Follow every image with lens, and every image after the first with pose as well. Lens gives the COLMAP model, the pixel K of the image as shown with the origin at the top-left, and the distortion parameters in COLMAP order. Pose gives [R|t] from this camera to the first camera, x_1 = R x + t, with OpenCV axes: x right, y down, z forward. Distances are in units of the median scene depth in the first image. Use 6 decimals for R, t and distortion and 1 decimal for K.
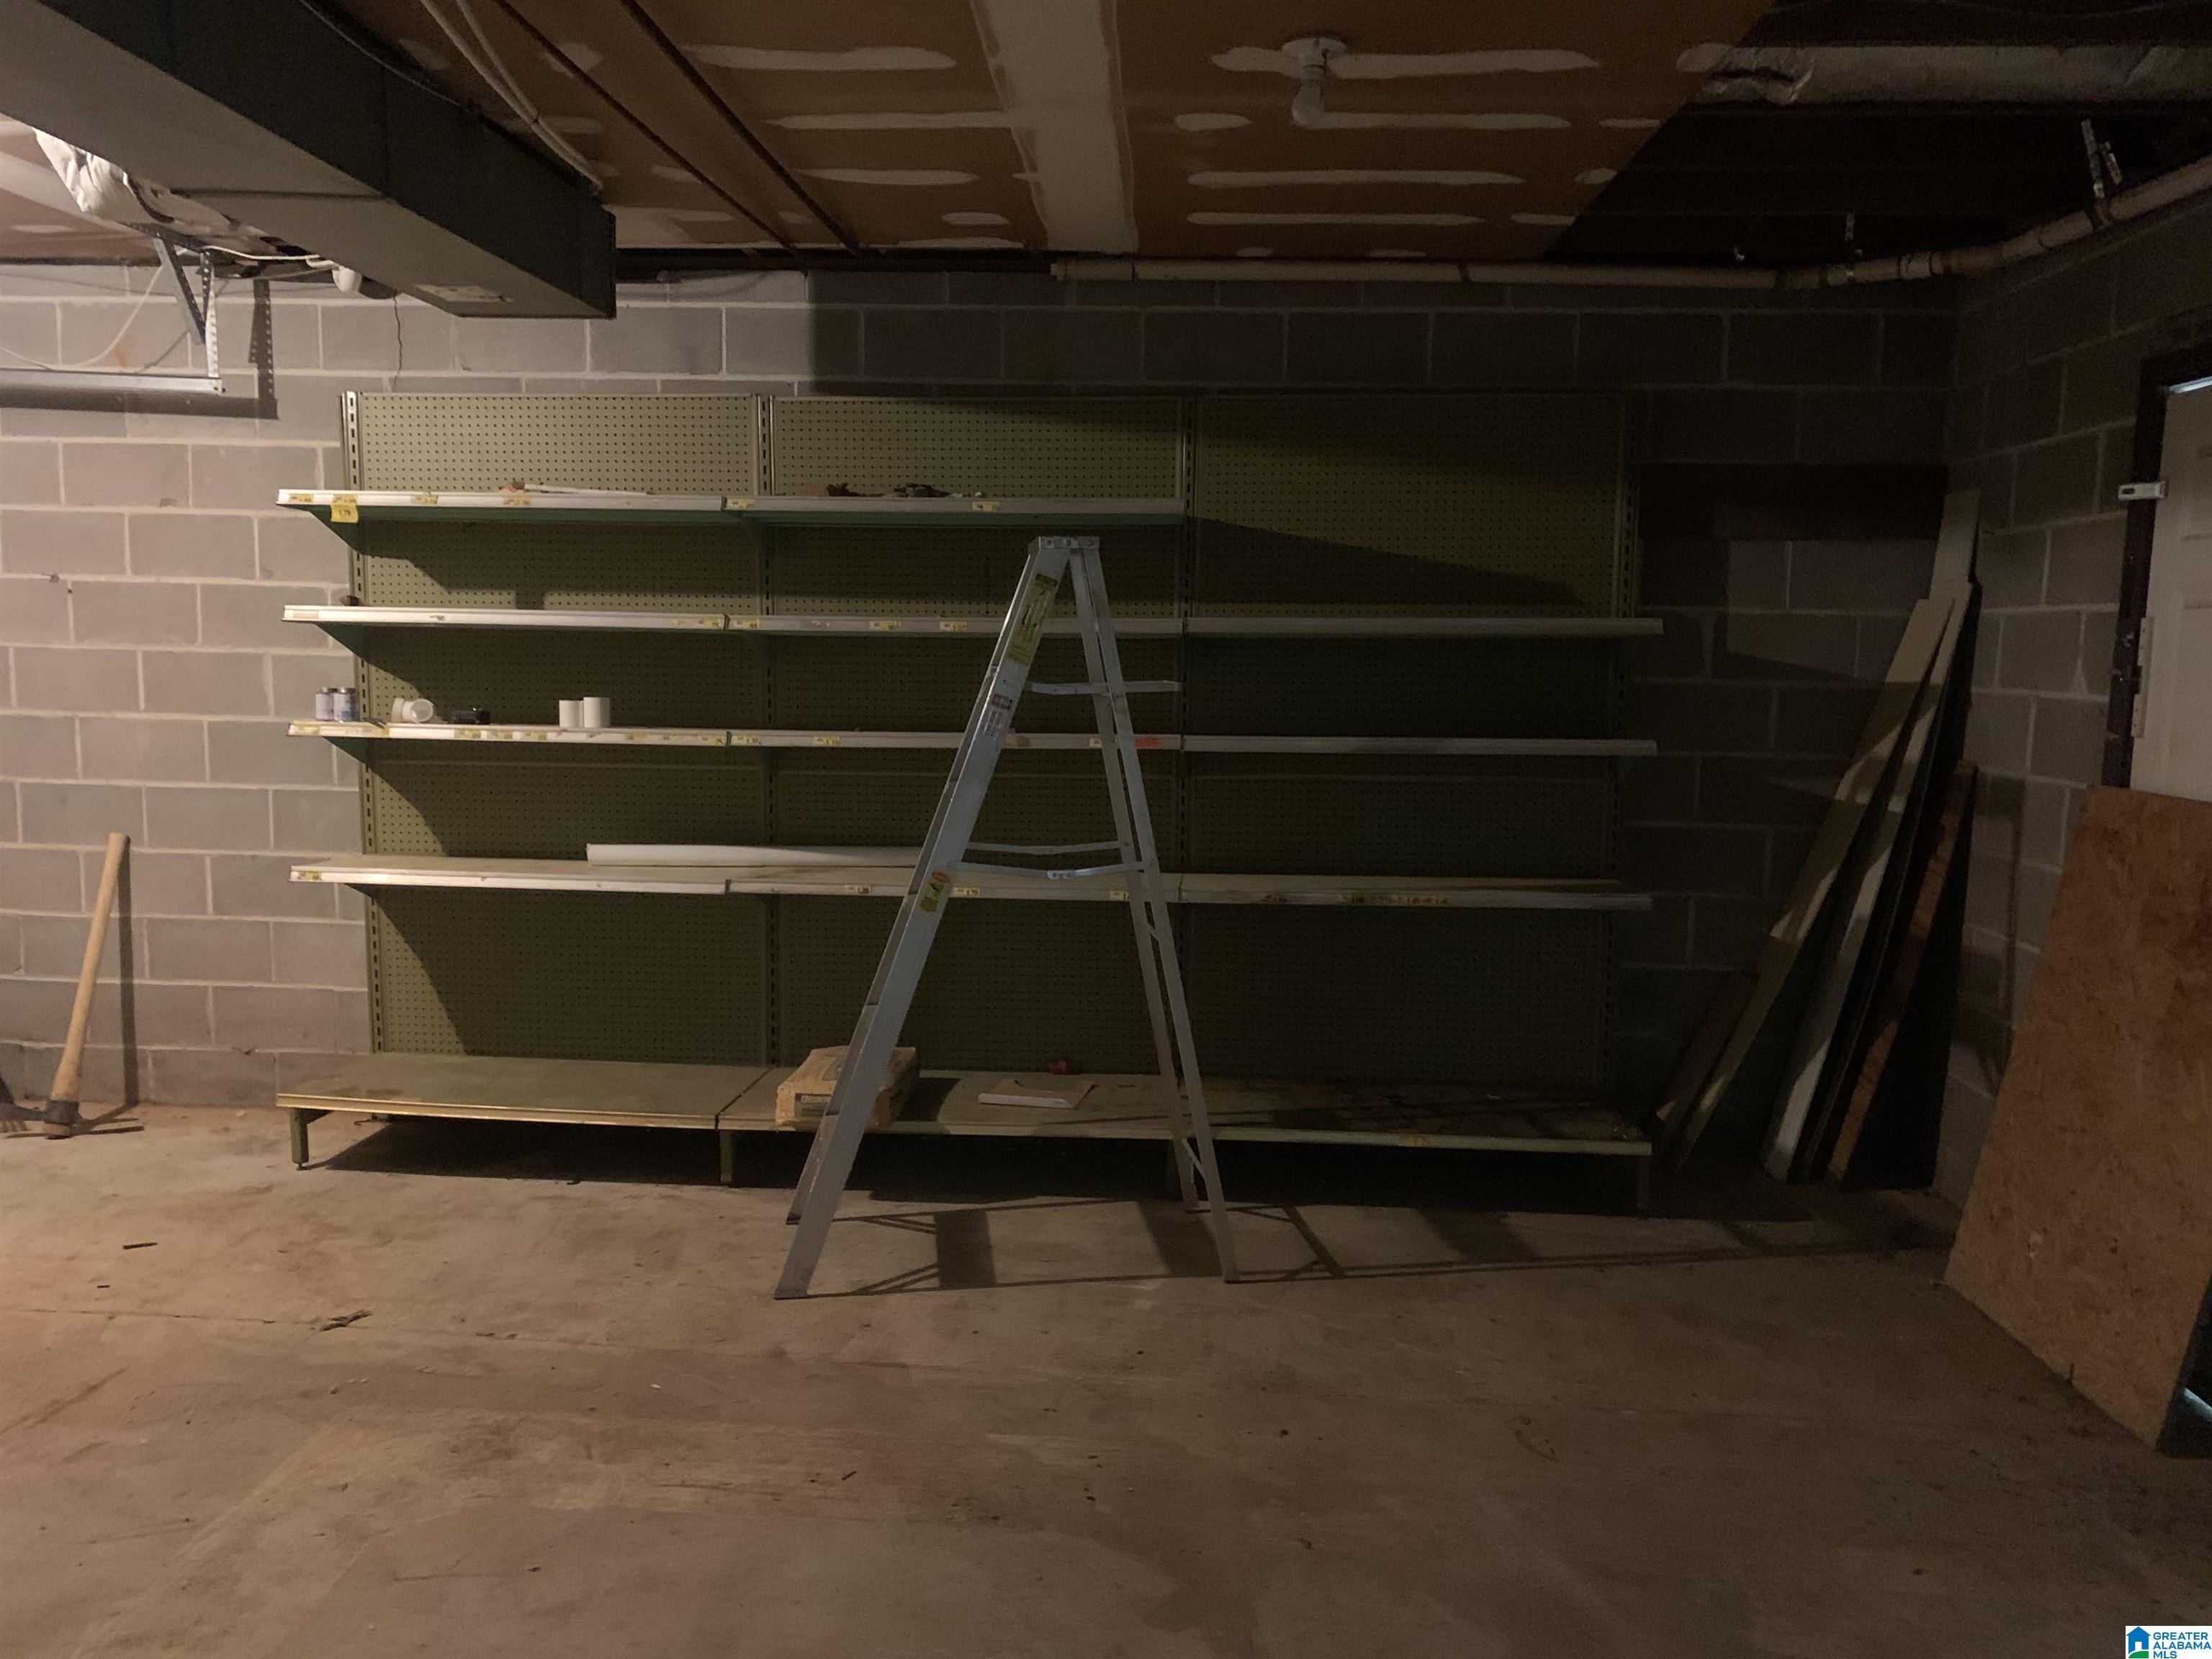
lens RADIAL K [[1702.9, 0, 1099.5], [0, 1702.9, 828.2], [0, 0, 1]] dist [0.015035, -0.021376]
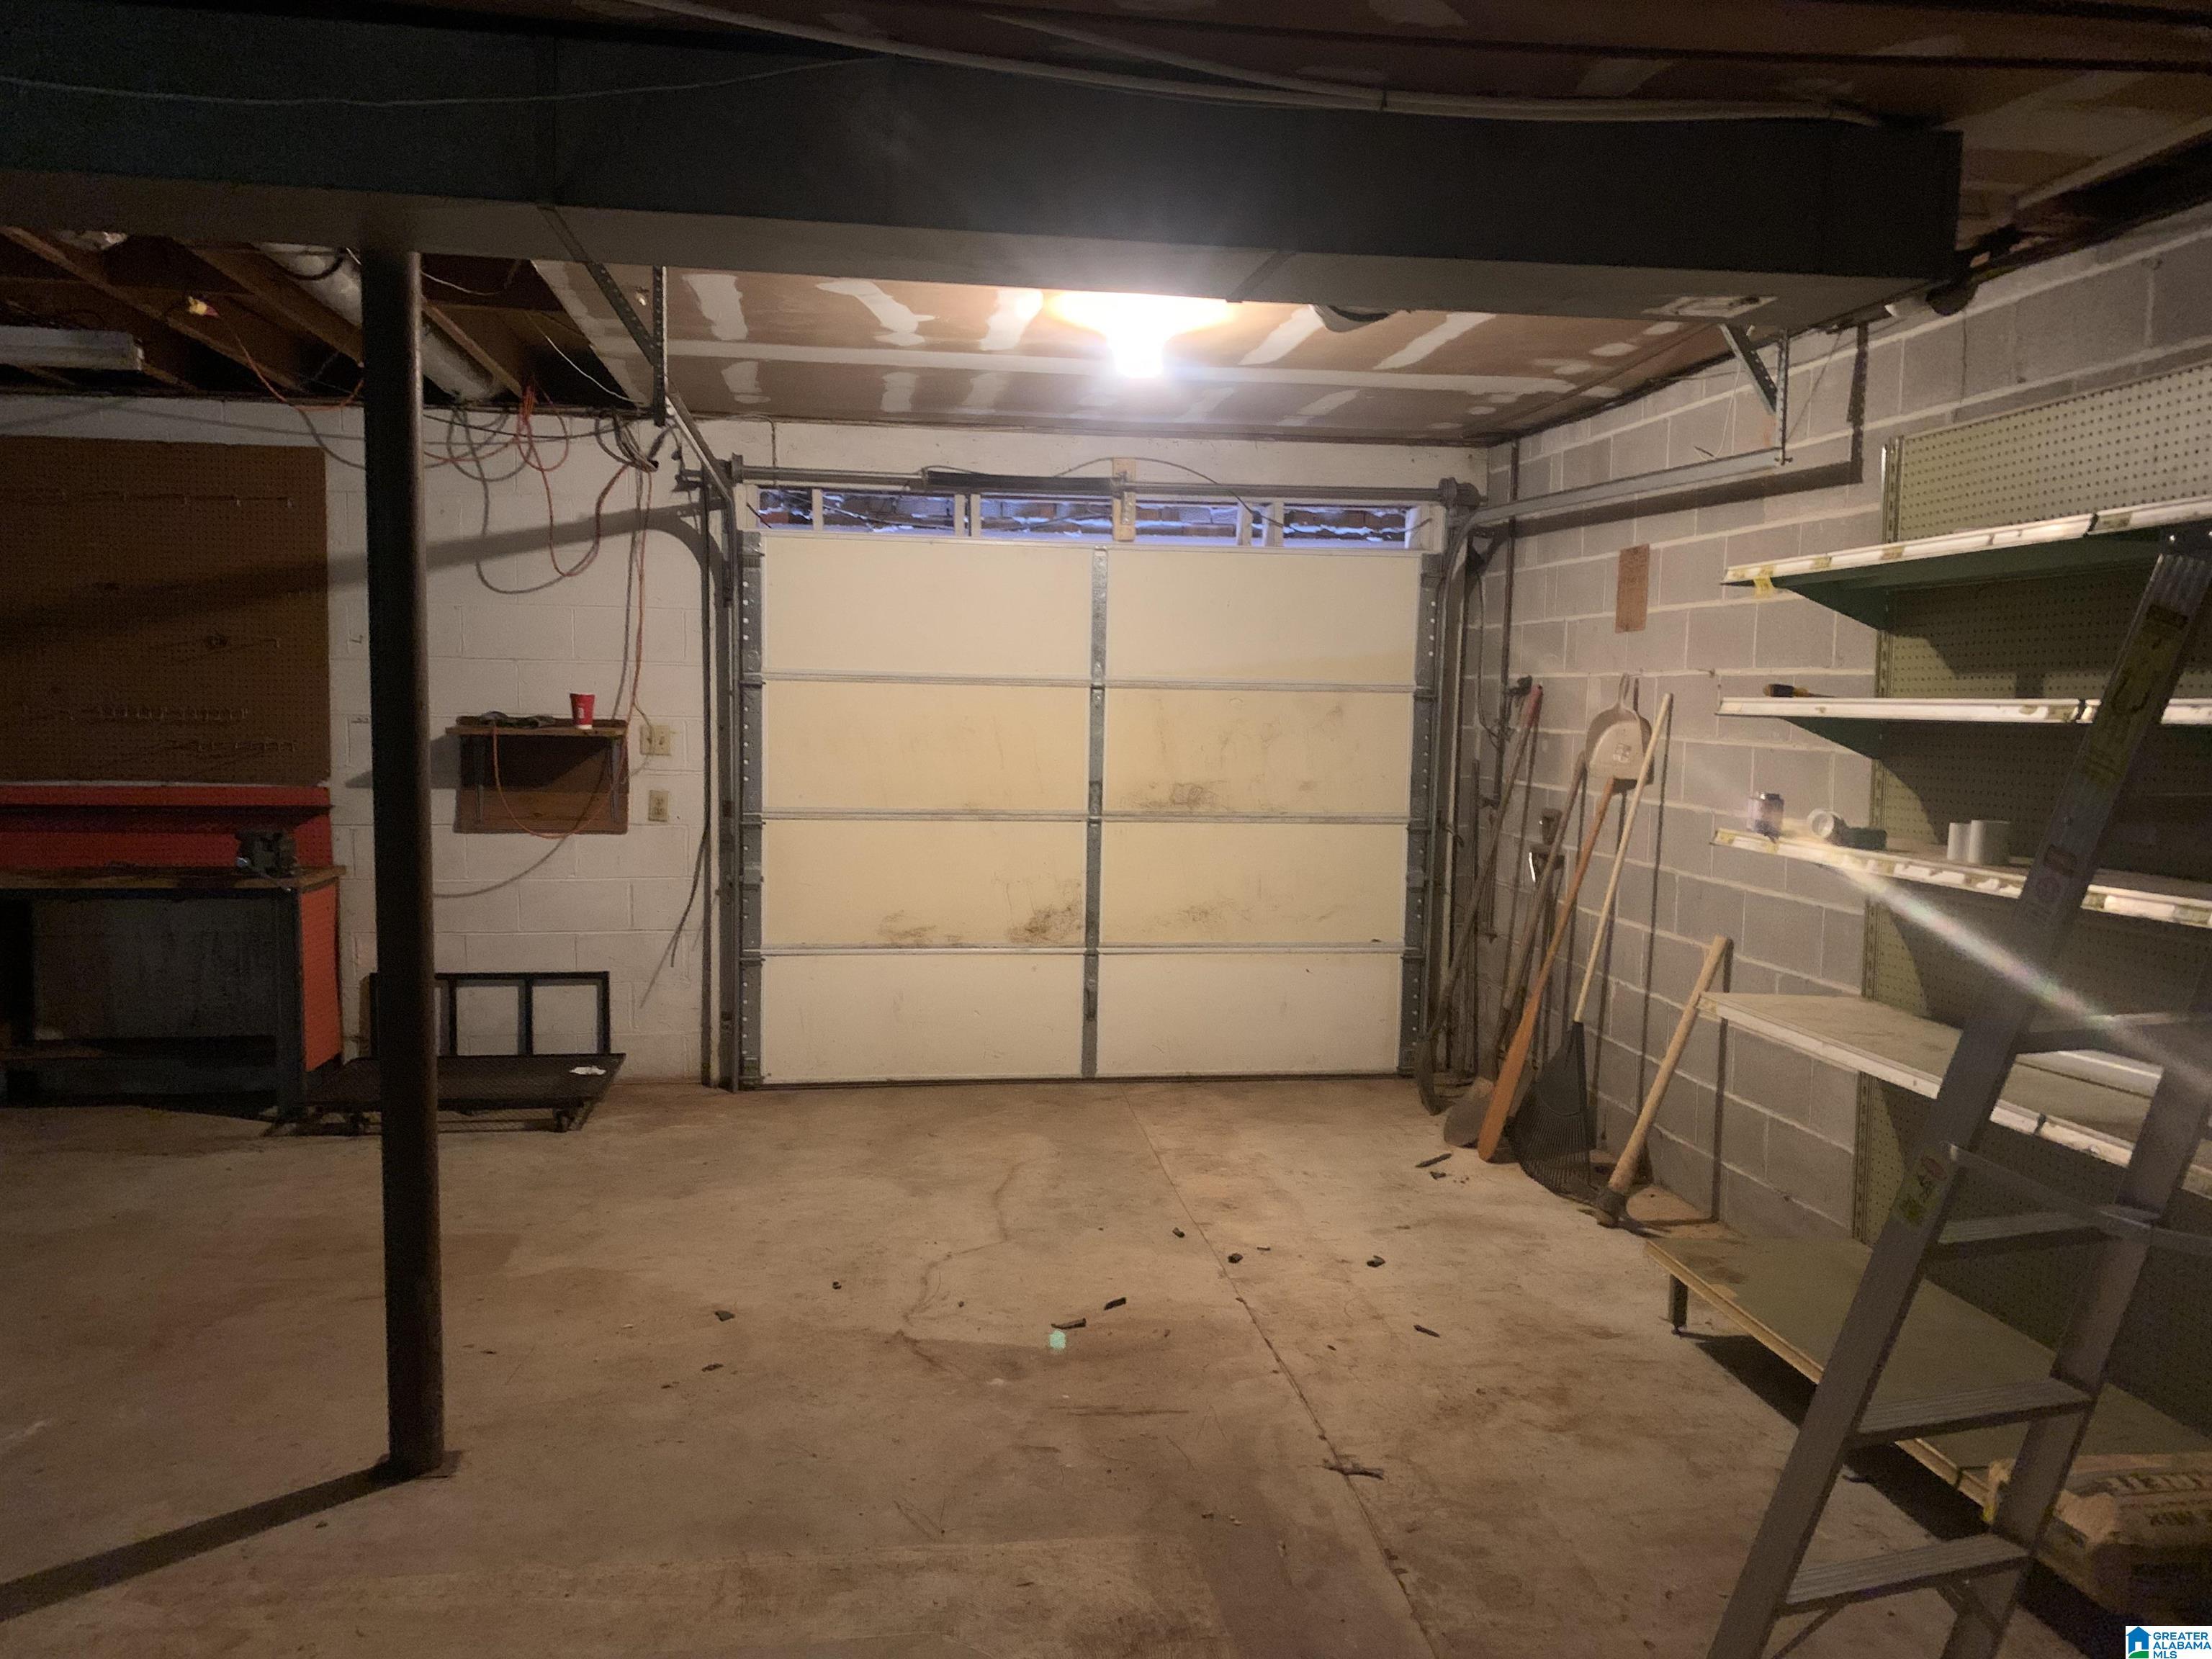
lens RADIAL K [[1702.9, 0, 1101.3], [0, 1702.9, 843.9], [0, 0, 1]] dist [0.015035, -0.021376]
pose [[0.212674, 0.071071, -0.974535, 0.312581], [-0.122486, 0.991423, 0.045572, -0.054808], [0.969416, 0.109674, 0.219555, 0.494717]]
